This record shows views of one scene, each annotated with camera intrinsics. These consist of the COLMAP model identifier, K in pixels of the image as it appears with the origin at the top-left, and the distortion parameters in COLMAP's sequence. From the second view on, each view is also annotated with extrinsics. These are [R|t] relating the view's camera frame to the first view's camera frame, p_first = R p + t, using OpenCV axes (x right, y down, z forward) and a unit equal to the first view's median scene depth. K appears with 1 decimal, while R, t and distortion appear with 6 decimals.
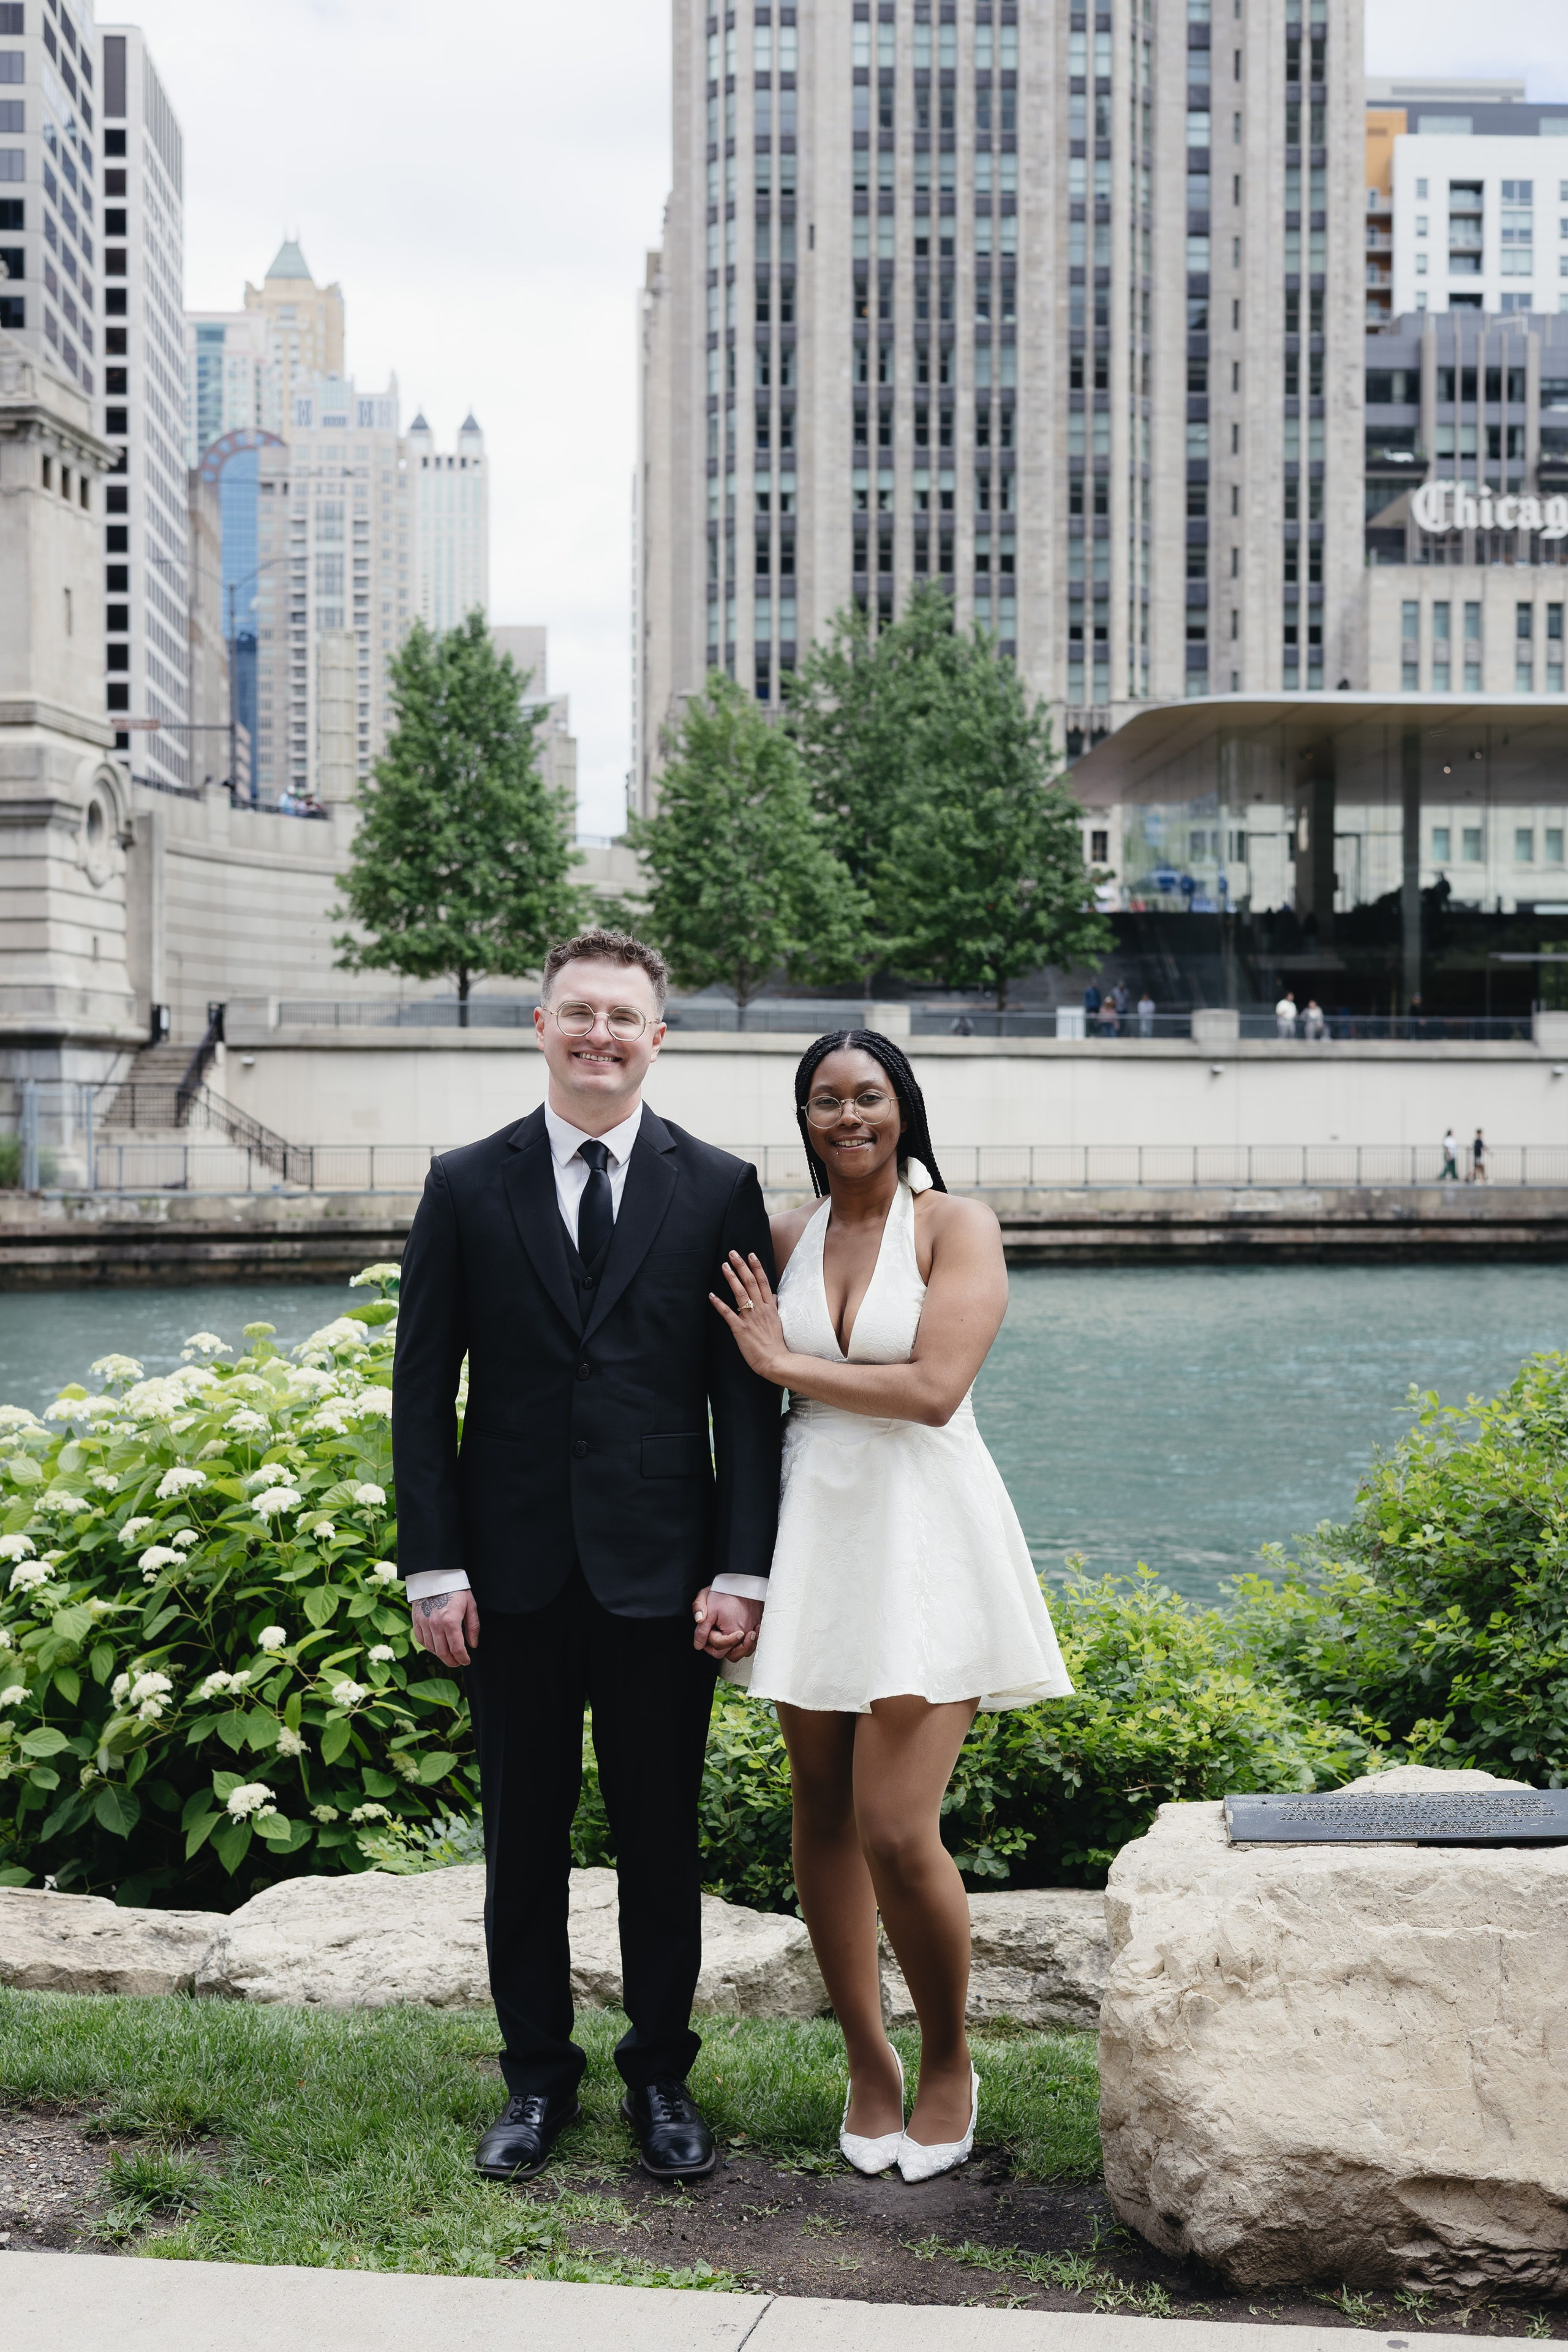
lens RADIAL K [[3289.3, 0, 780.8], [0, 3289.3, 1198.8], [0, 0, 1]] dist [0.027395, 0.000000]
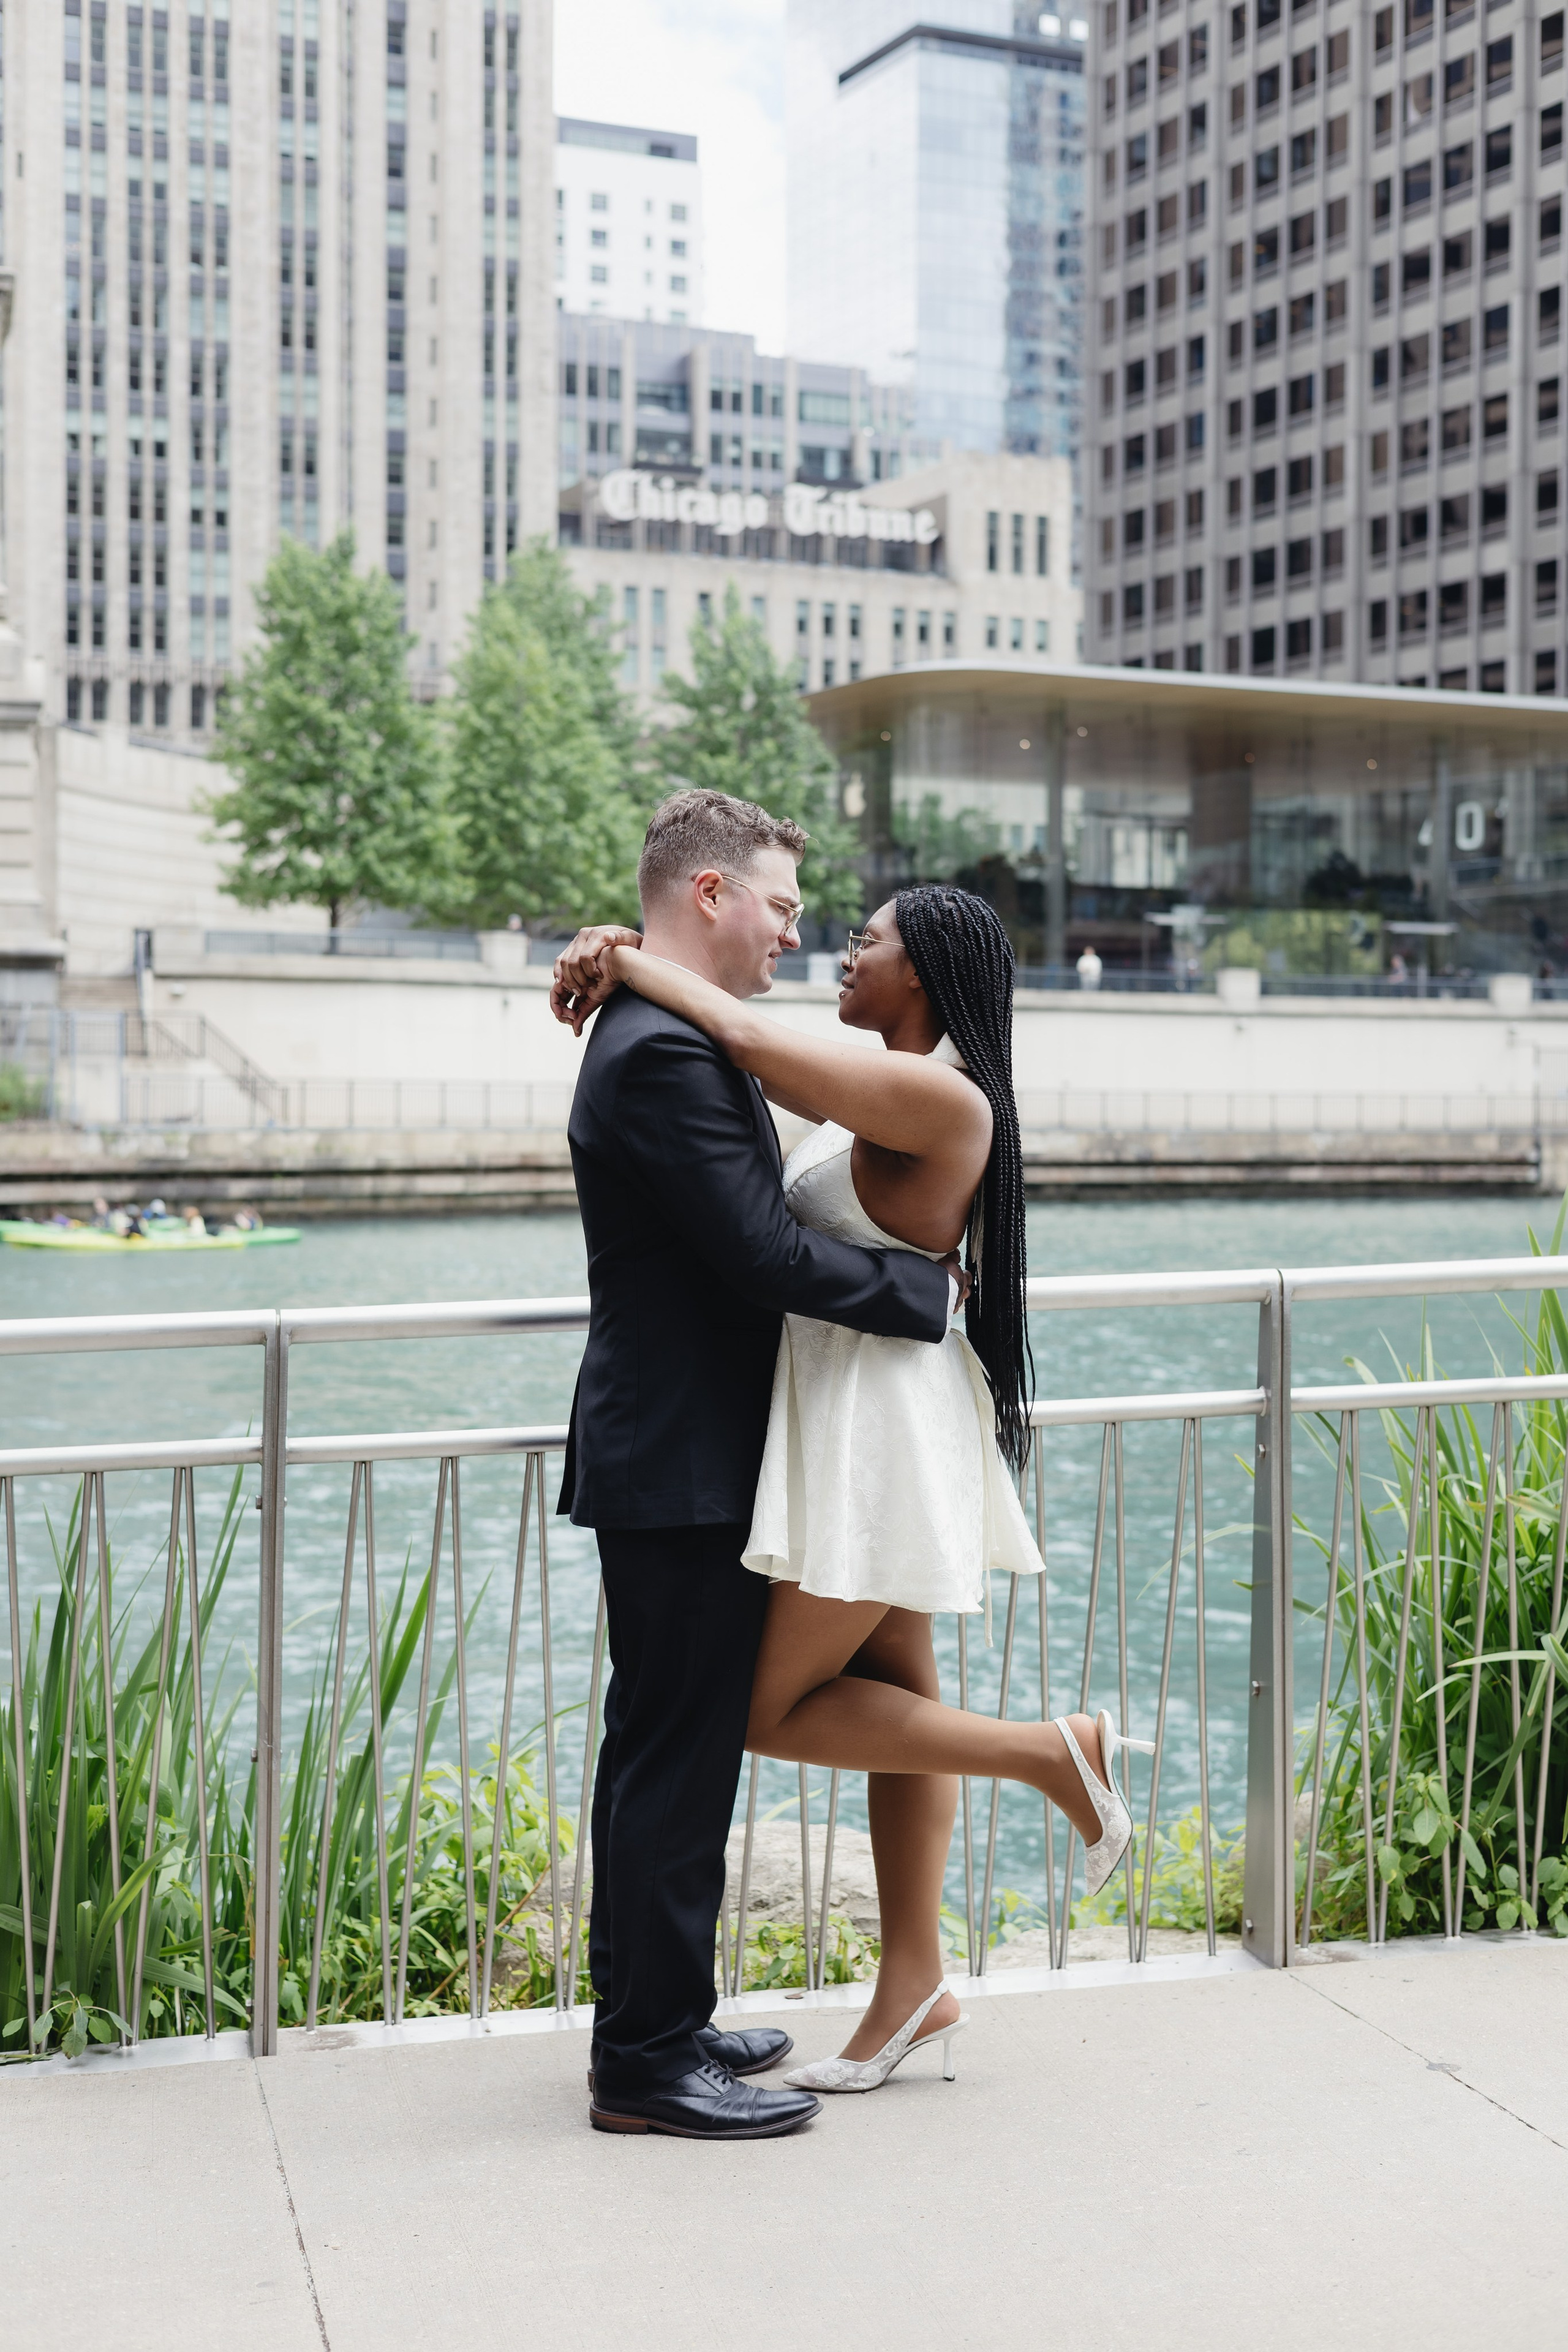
lens RADIAL K [[3289.3, 0, 803.9], [0, 3289.3, 1132.3], [0, 0, 1]] dist [0.027395, 0.000000]
pose [[0.924680, 0.001469, 0.380742, -0.145549], [0.004200, 0.999892, -0.014060, 0.005257], [-0.380722, 0.014600, 0.924574, 0.024812]]
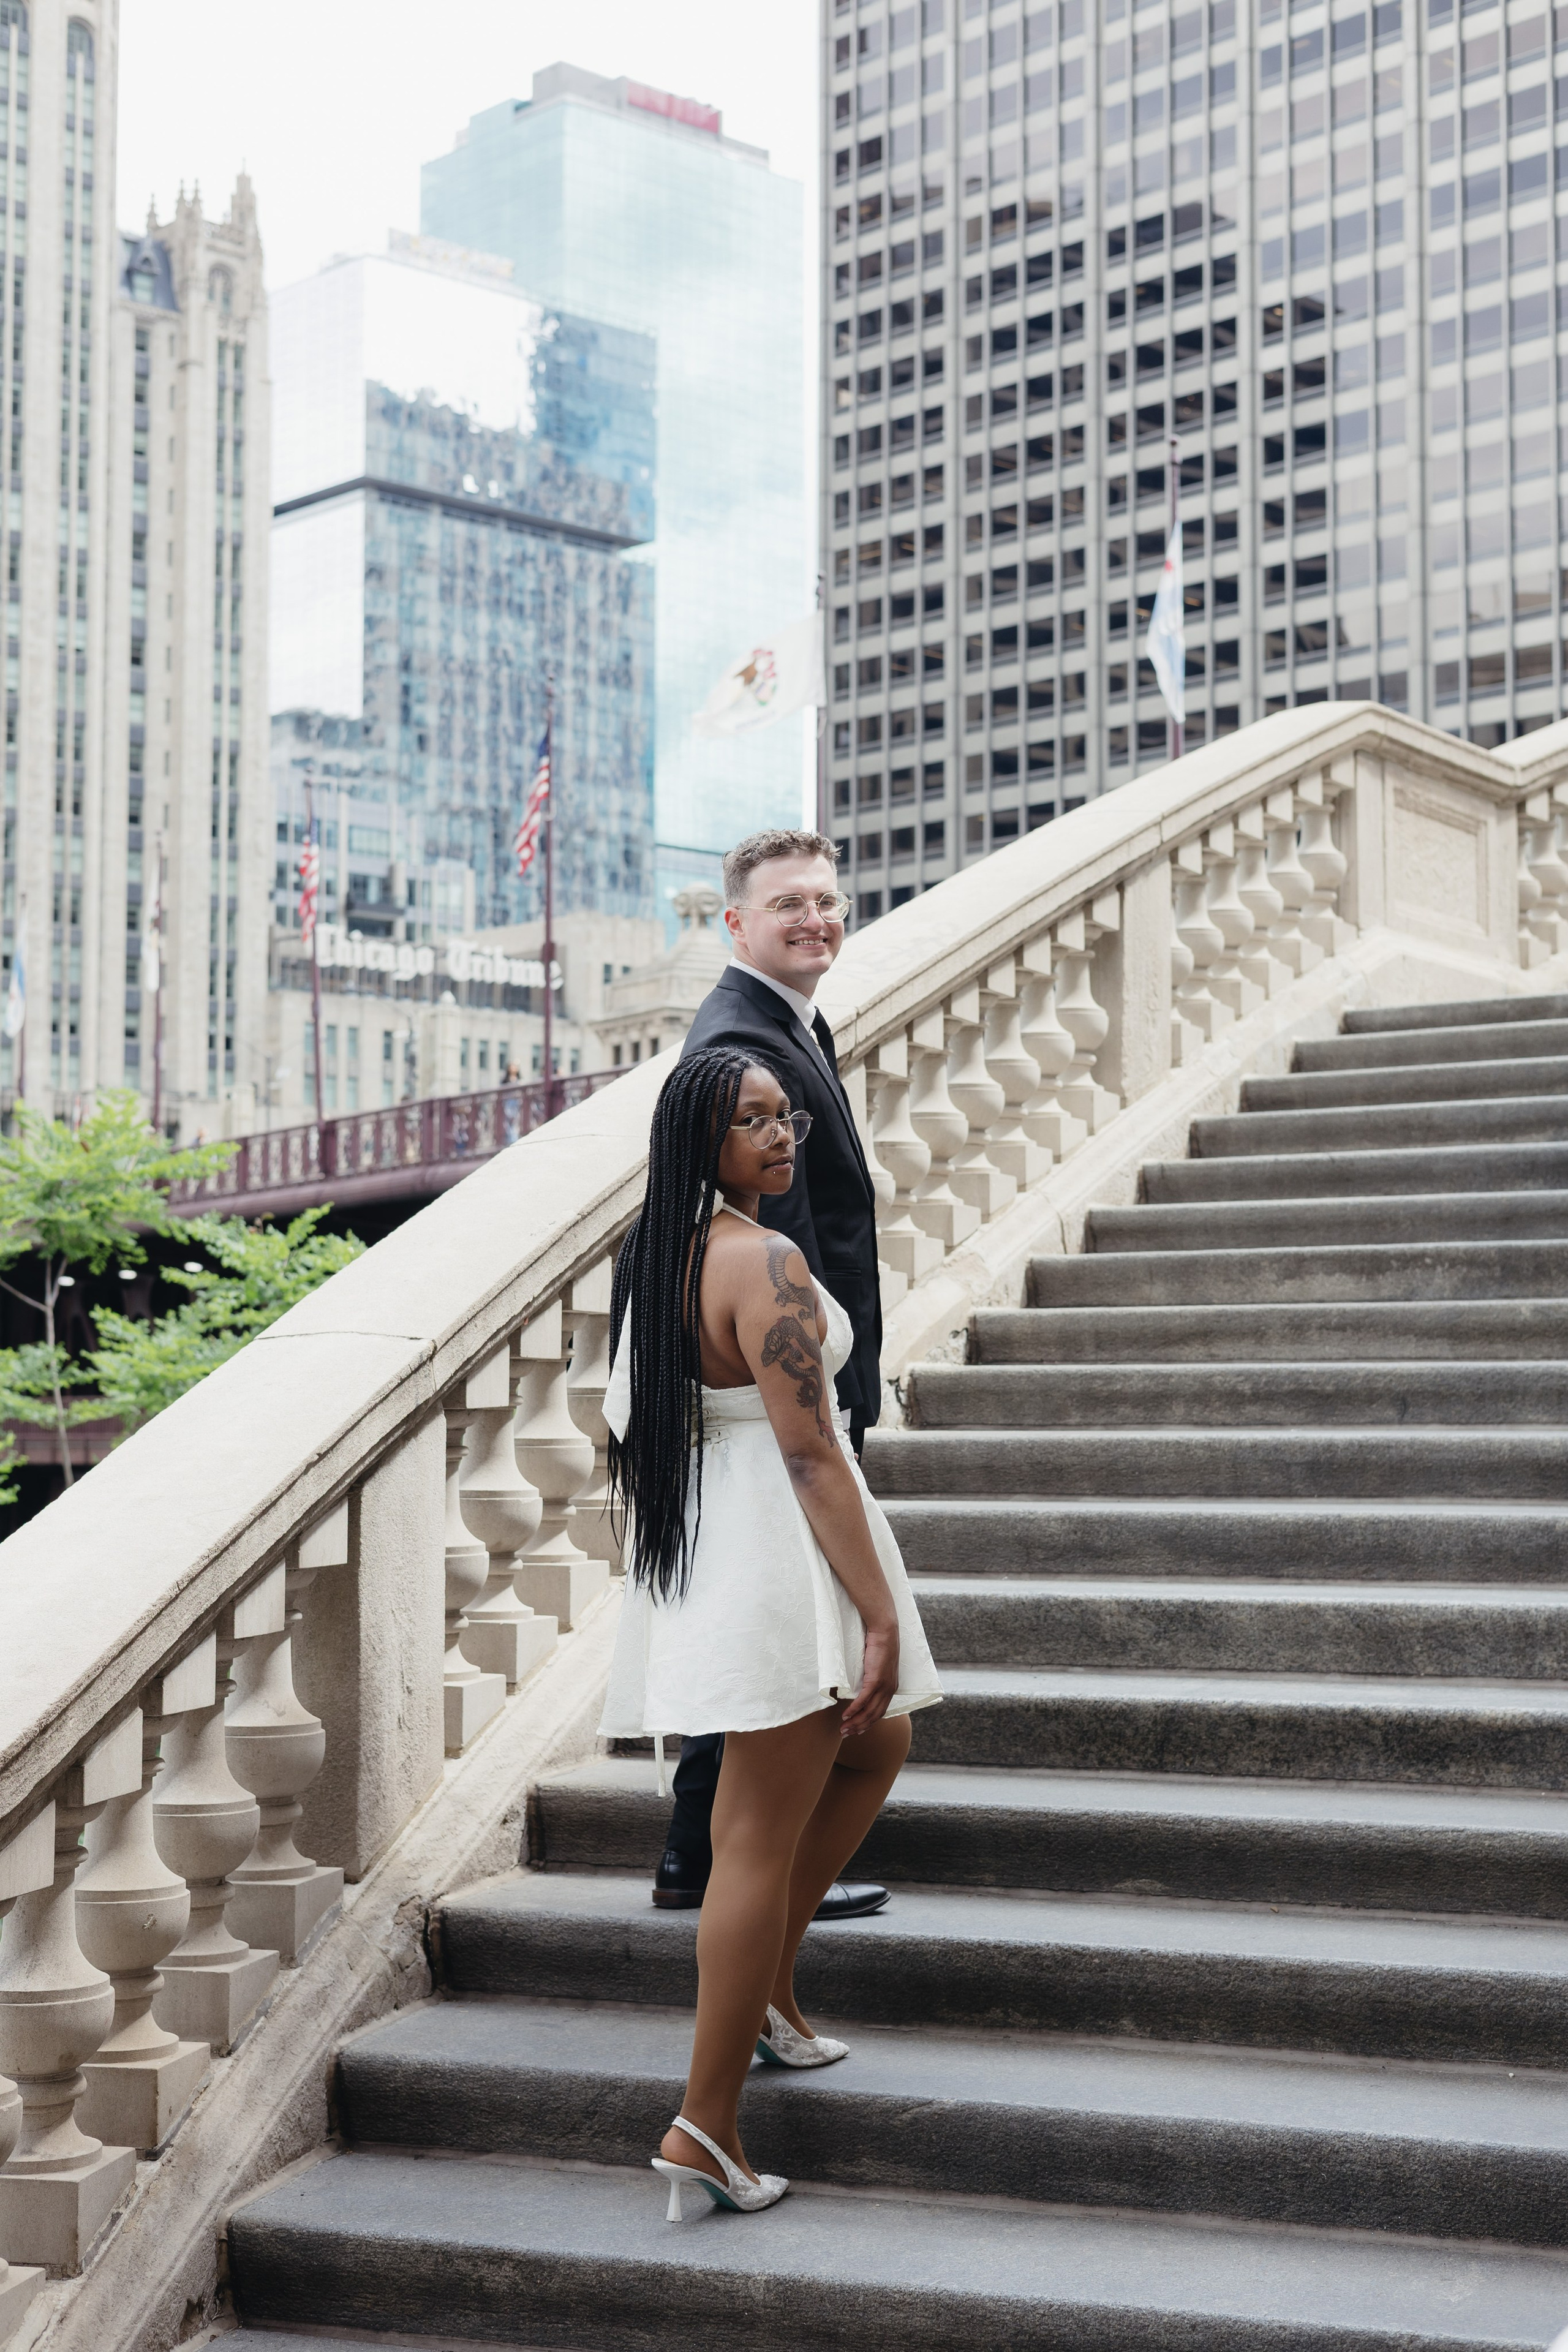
lens RADIAL K [[3289.3, 0, 776.1], [0, 3289.3, 1210.8], [0, 0, 1]] dist [0.027395, 0.000000]
pose [[0.780452, 0.042604, 0.623763, -0.422147], [0.008112, 0.996902, -0.078239, -0.019501], [-0.625164, 0.066122, 0.777688, -0.025469]]
